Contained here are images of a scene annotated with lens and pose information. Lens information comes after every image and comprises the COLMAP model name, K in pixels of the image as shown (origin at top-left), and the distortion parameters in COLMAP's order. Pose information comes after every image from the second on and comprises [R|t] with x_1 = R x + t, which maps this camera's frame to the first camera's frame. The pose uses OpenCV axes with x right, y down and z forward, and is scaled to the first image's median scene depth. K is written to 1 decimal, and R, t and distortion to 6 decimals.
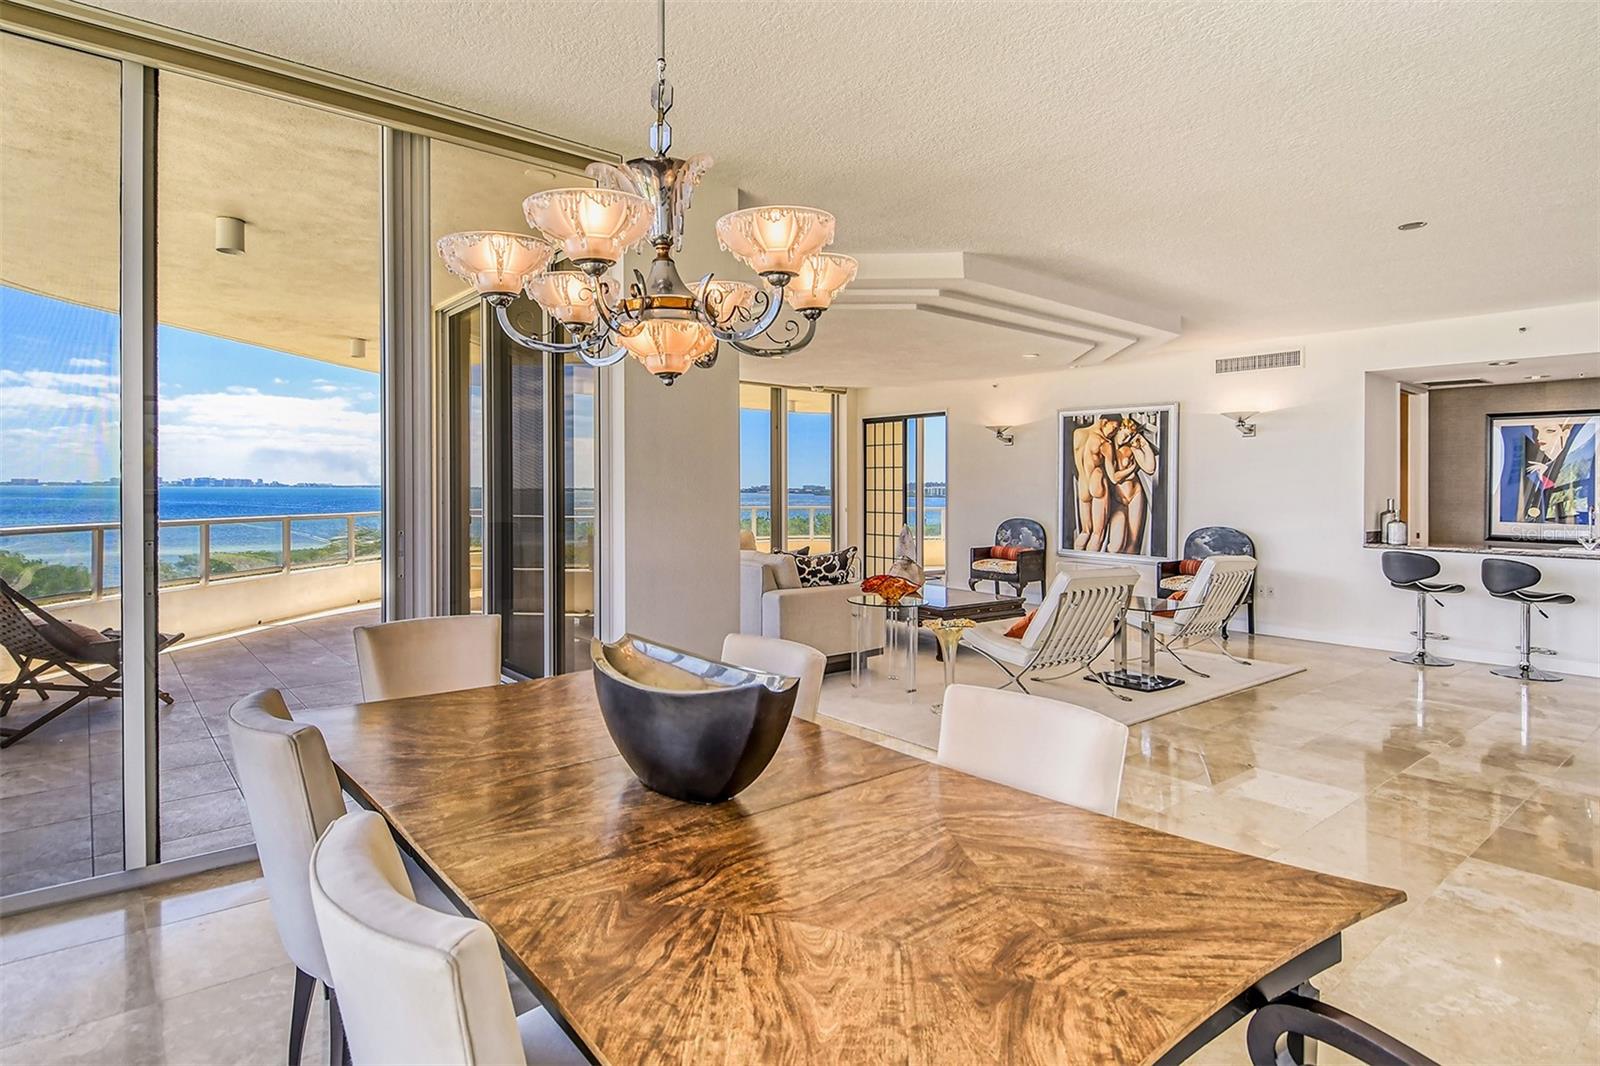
lens RADIAL K [[857.9, 0, 798.6], [0, 857.9, 504.8], [0, 0, 1]] dist [0.016699, -0.015732]
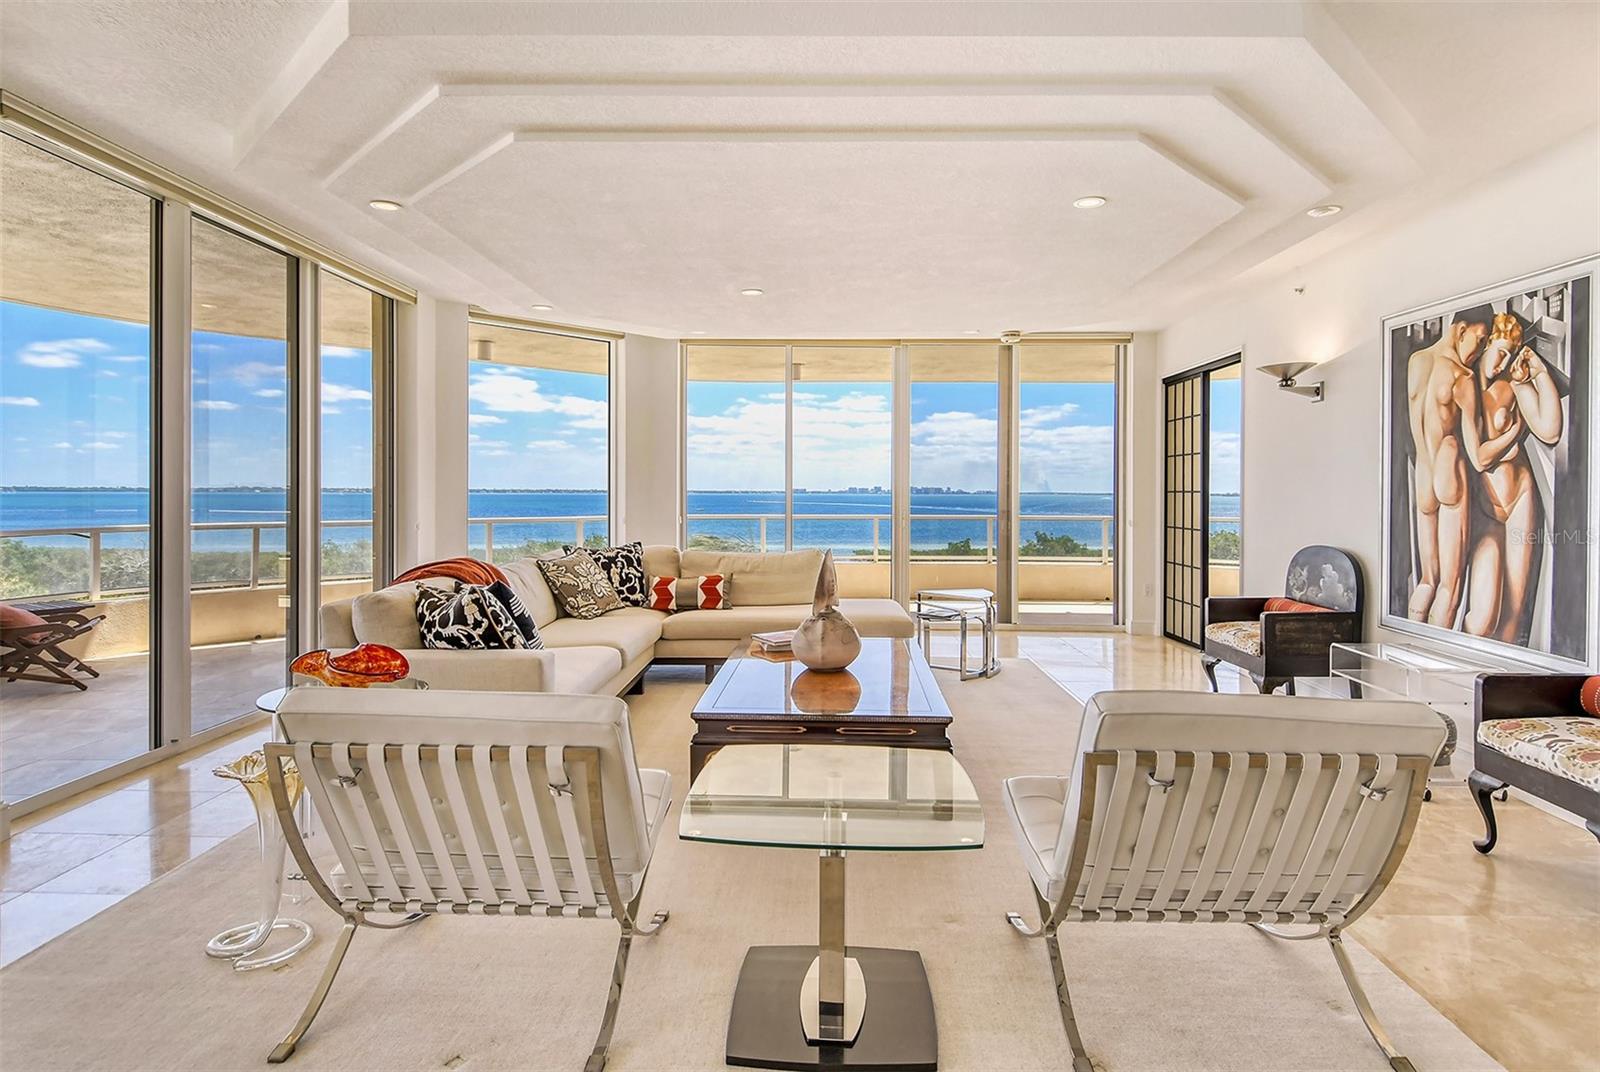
lens RADIAL K [[857.9, 0, 812.0], [0, 857.9, 509.8], [0, 0, 1]] dist [0.016699, -0.015732]
pose [[0.752710, 0.008302, -0.658300, 0.405977], [-0.009117, 0.999956, 0.002187, -0.003823], [0.658289, 0.004356, 0.752753, 0.472402]]
